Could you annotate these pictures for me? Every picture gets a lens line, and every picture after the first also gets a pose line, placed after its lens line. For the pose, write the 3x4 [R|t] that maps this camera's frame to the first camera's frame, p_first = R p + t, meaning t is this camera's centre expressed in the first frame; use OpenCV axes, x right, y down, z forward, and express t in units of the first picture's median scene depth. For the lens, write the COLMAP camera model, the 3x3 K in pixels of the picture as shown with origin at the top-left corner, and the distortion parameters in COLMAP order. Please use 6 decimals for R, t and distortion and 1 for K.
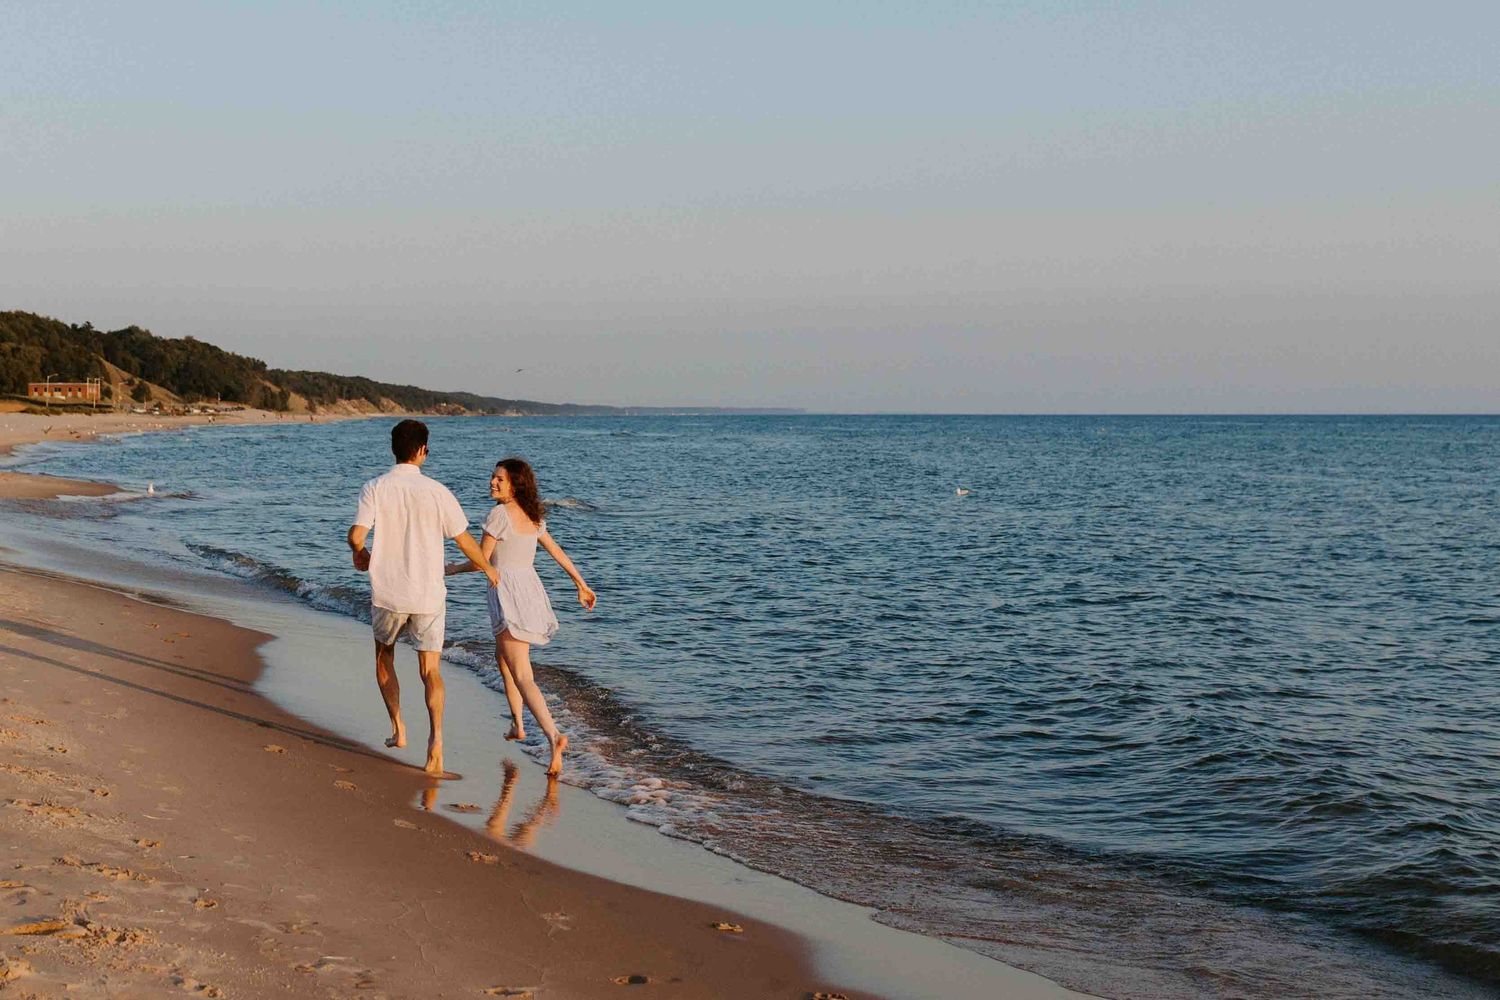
lens RADIAL K [[1566.6, 0, 746.8], [0, 1566.6, 499.5], [0, 0, 1]] dist [-0.073141, 0.000000]
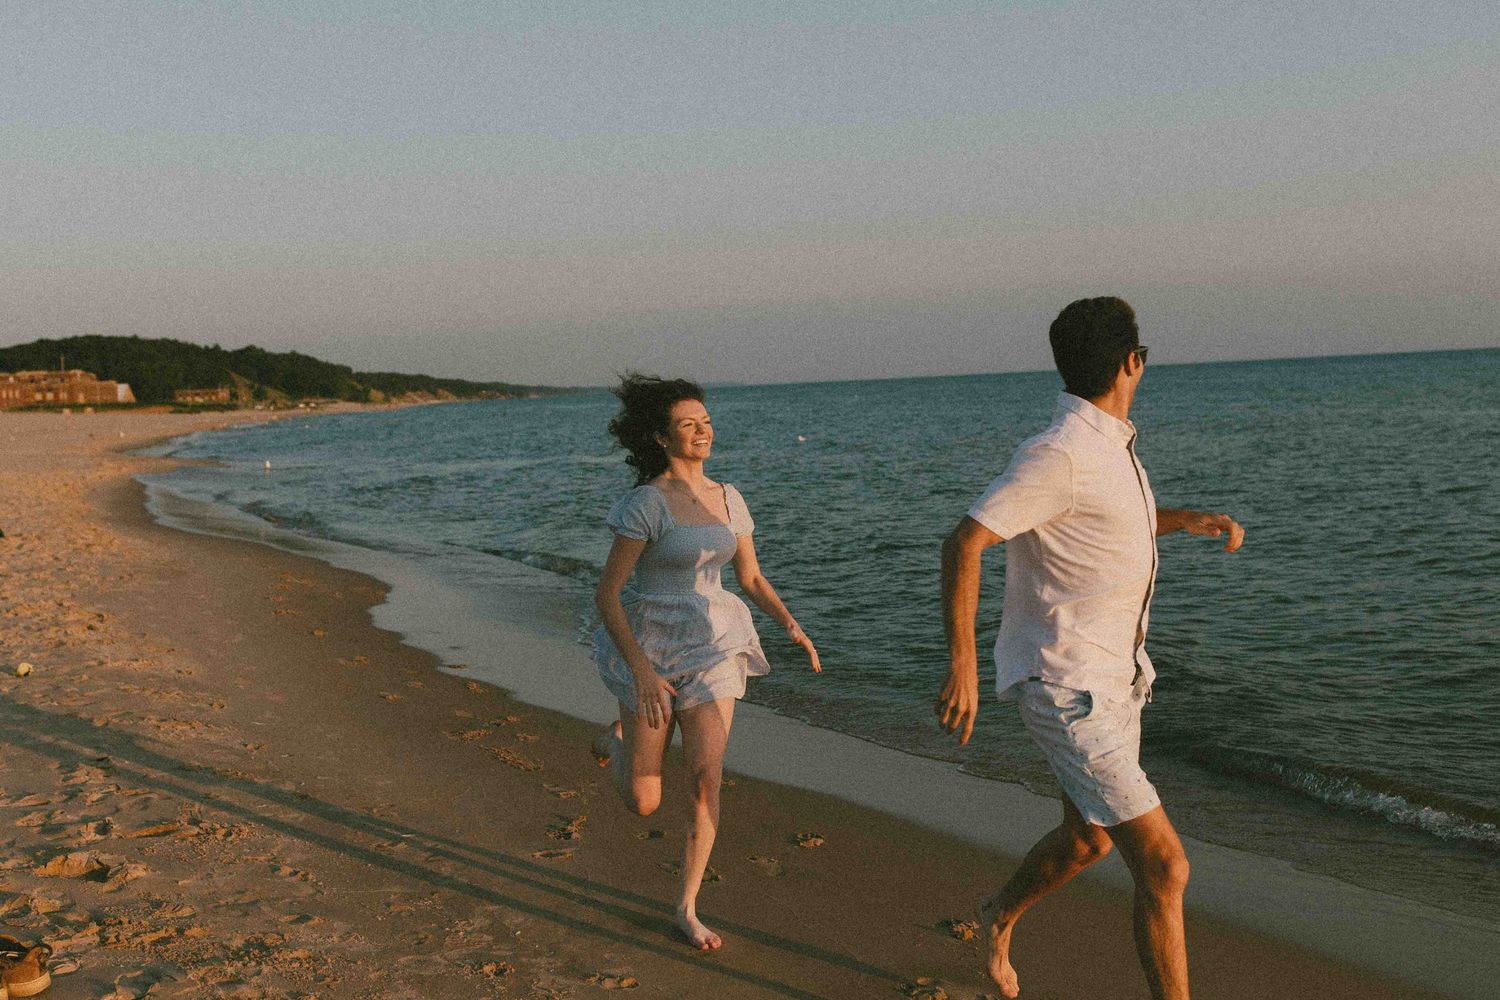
lens RADIAL K [[1566.6, 0, 751.6], [0, 1566.6, 501.8], [0, 0, 1]] dist [-0.073141, 0.000000]
pose [[0.998582, -0.052996, -0.004955, 0.041531], [0.053167, 0.997541, 0.045673, -0.013889], [0.002523, -0.045871, 0.998944, -0.365134]]
